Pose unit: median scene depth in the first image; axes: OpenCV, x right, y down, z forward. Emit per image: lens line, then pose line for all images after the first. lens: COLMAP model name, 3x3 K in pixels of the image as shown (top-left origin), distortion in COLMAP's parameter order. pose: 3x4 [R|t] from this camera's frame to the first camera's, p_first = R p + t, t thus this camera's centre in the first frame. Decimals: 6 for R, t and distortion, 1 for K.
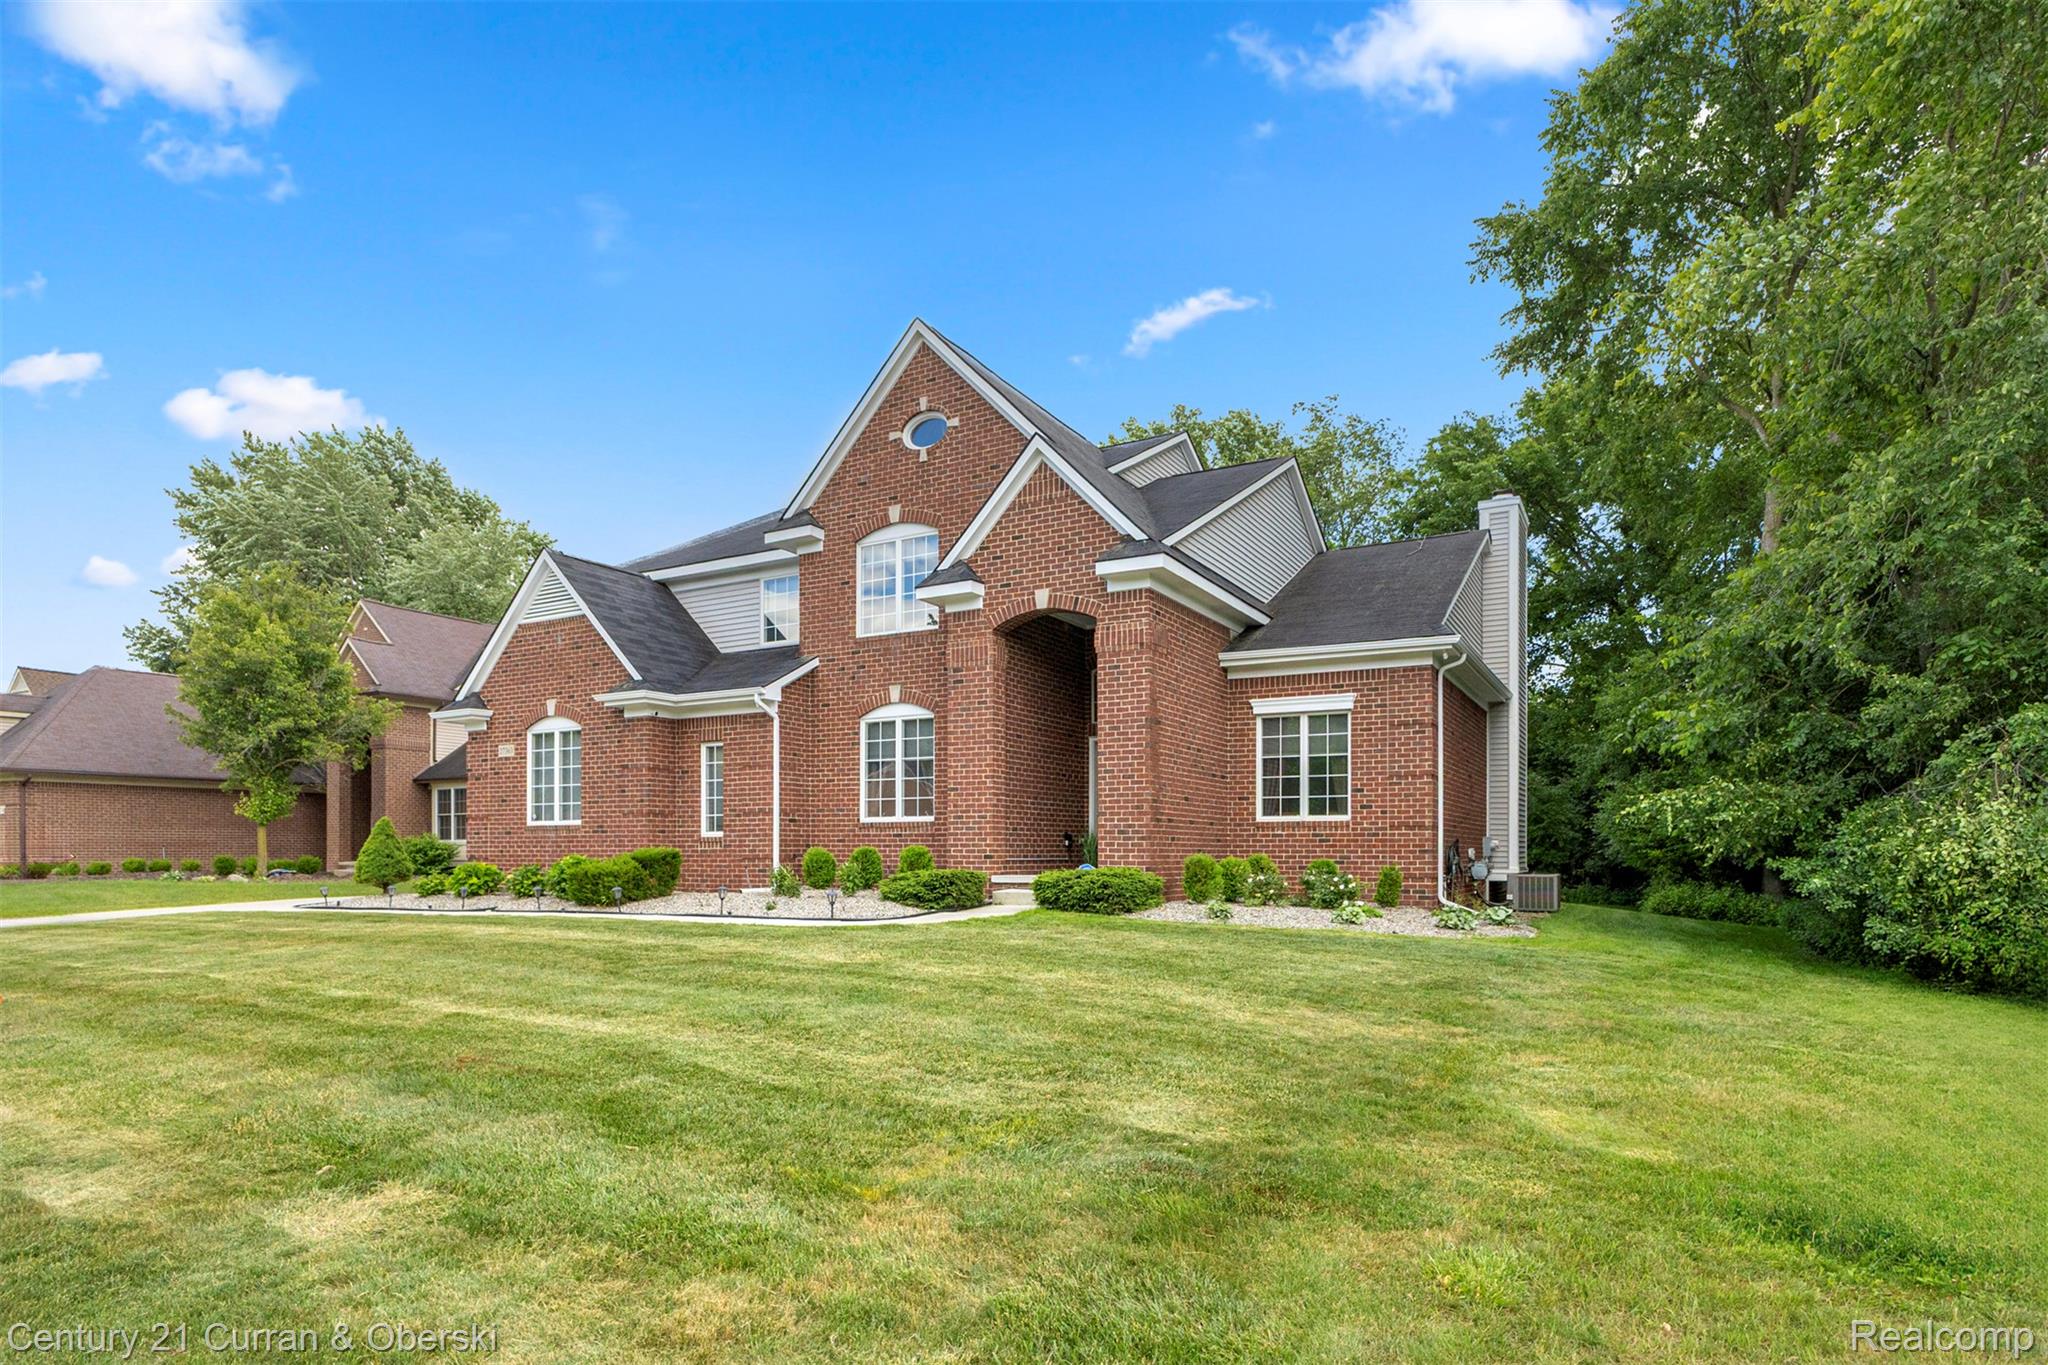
lens RADIAL K [[1129.0, 0, 1056.5], [0, 1129.0, 799.8], [0, 0, 1]] dist [-0.012011, 0.004446]
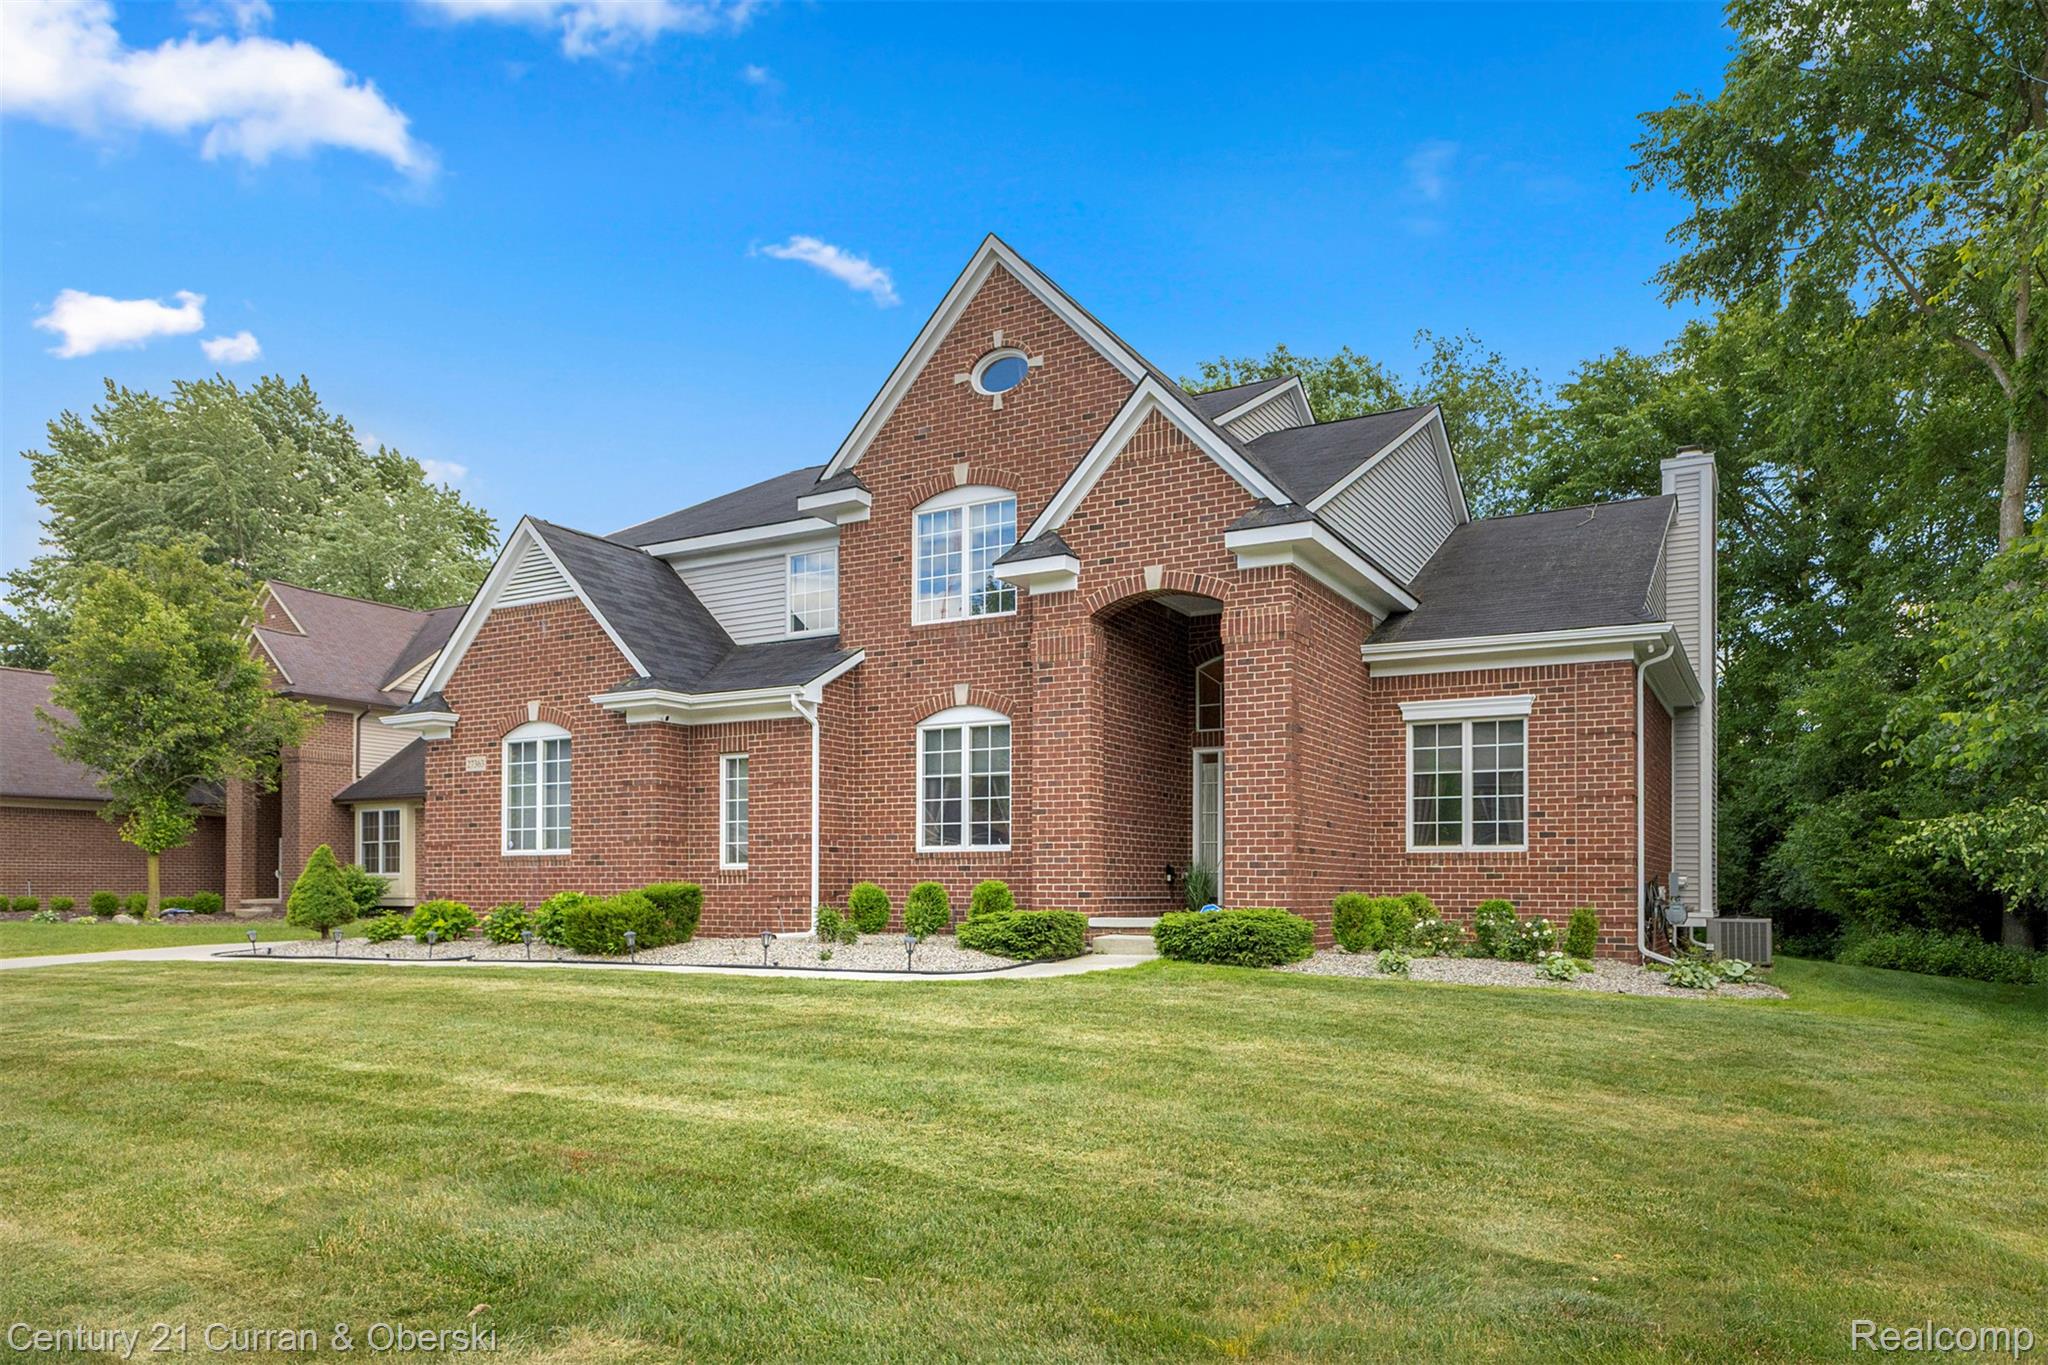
lens RADIAL K [[1354.9, 0, 1051.8], [0, 1354.9, 813.3], [0, 0, 1]] dist [0.014100, -0.008892]
pose [[0.999936, 0.002087, -0.011108, -0.066909], [-0.002192, 0.999953, -0.009453, 0.000764], [0.011088, 0.009477, 0.999894, 0.022606]]
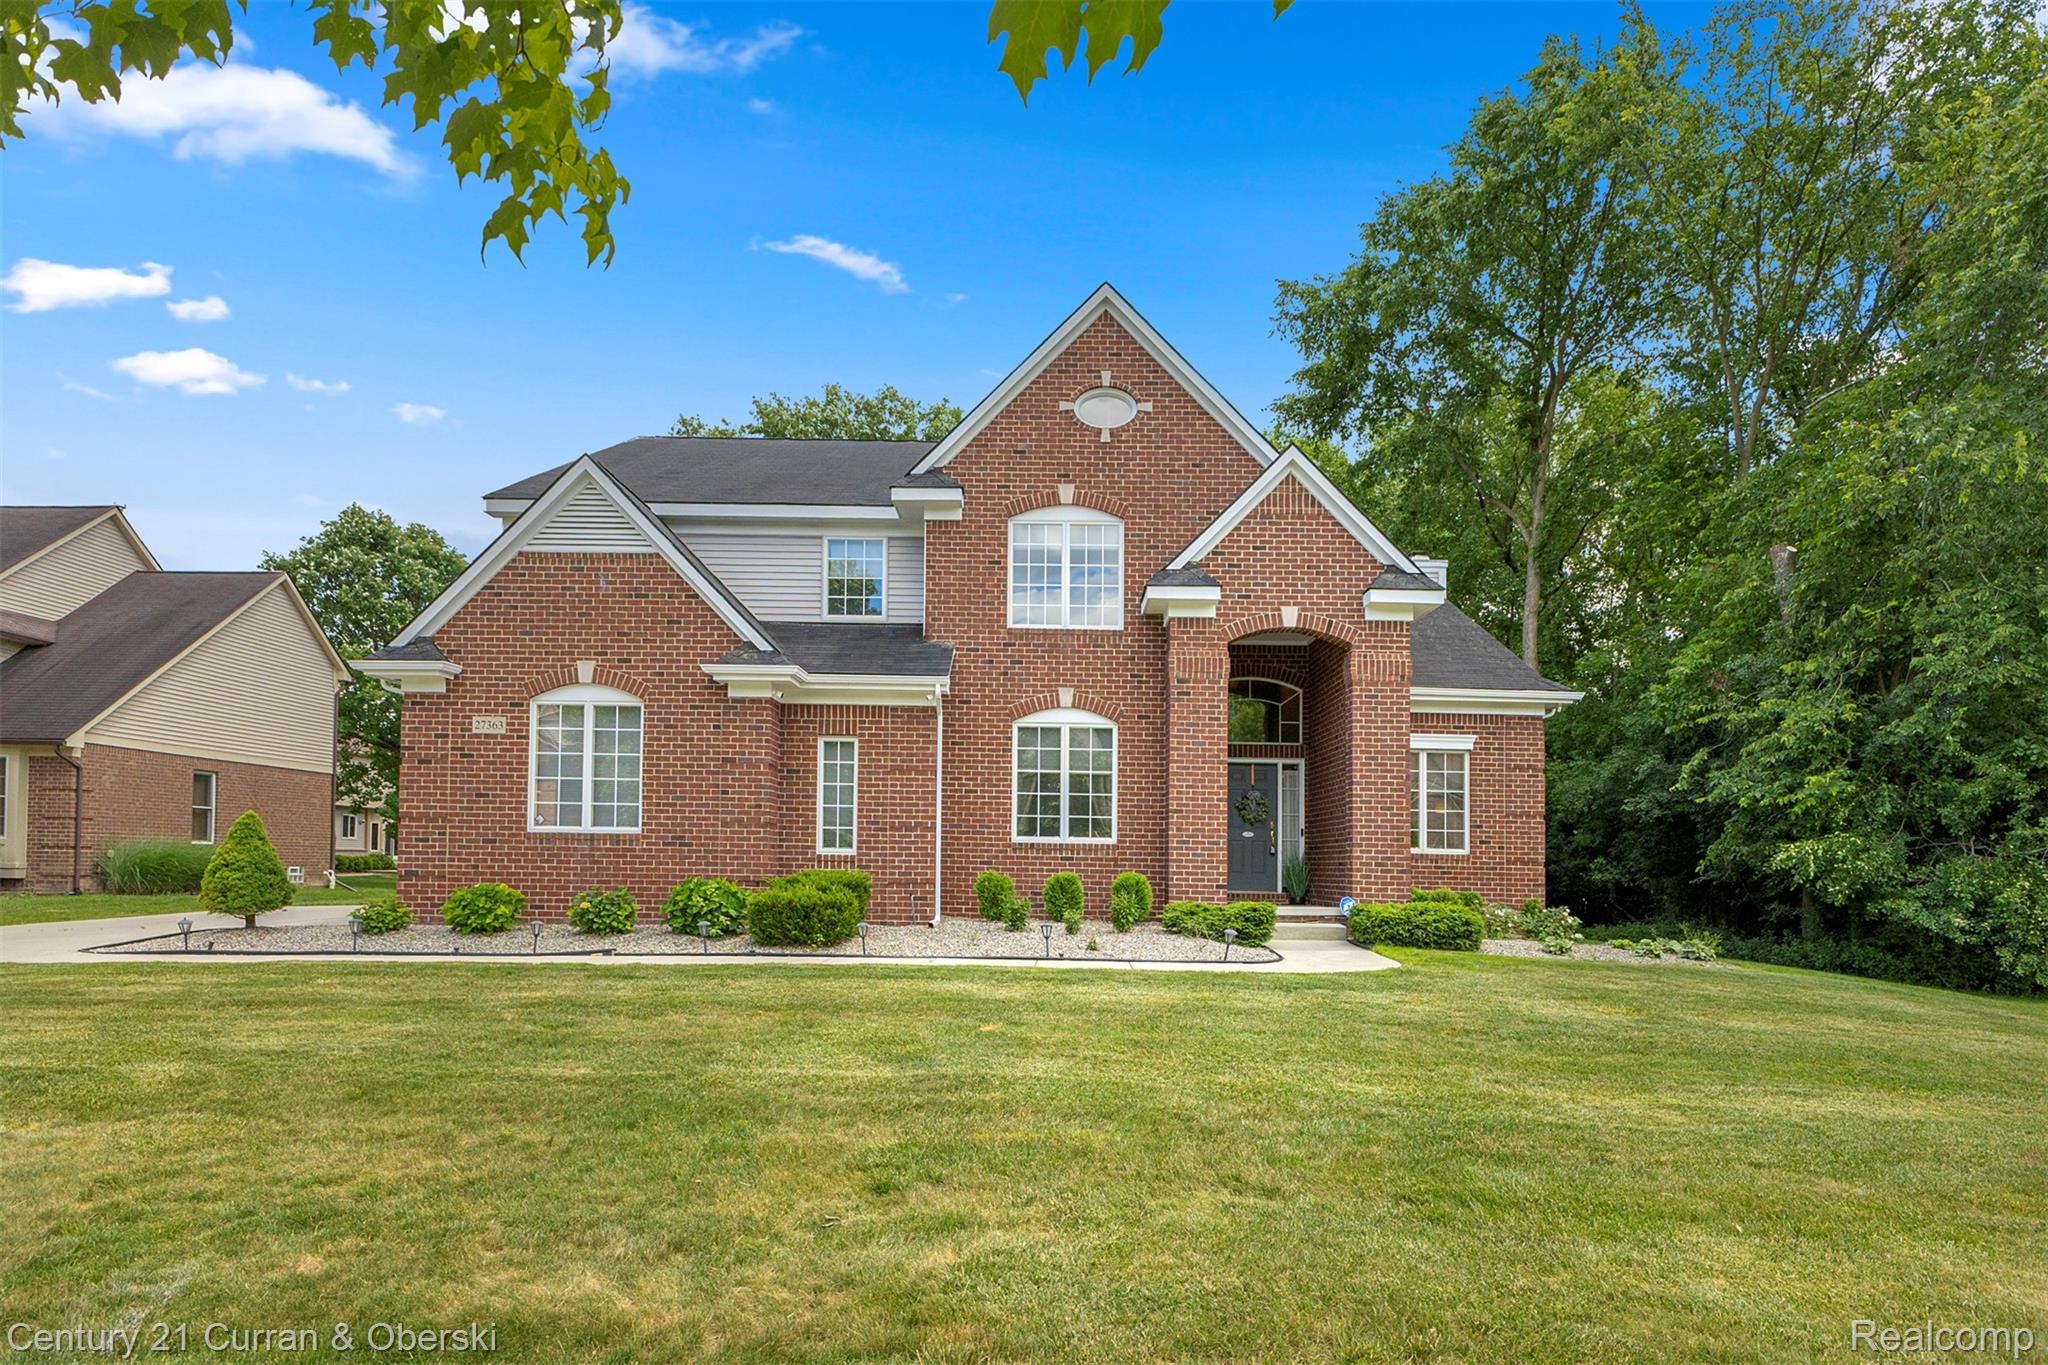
lens RADIAL K [[1224.9, 0, 1060.5], [0, 1224.9, 772.4], [0, 0, 1]] dist [-0.011786, -0.000489]
pose [[0.877579, 0.055697, 0.476186, -0.598095], [-0.041599, 0.998329, -0.040105, 0.002588], [-0.477624, 0.015386, 0.878429, 0.166438]]
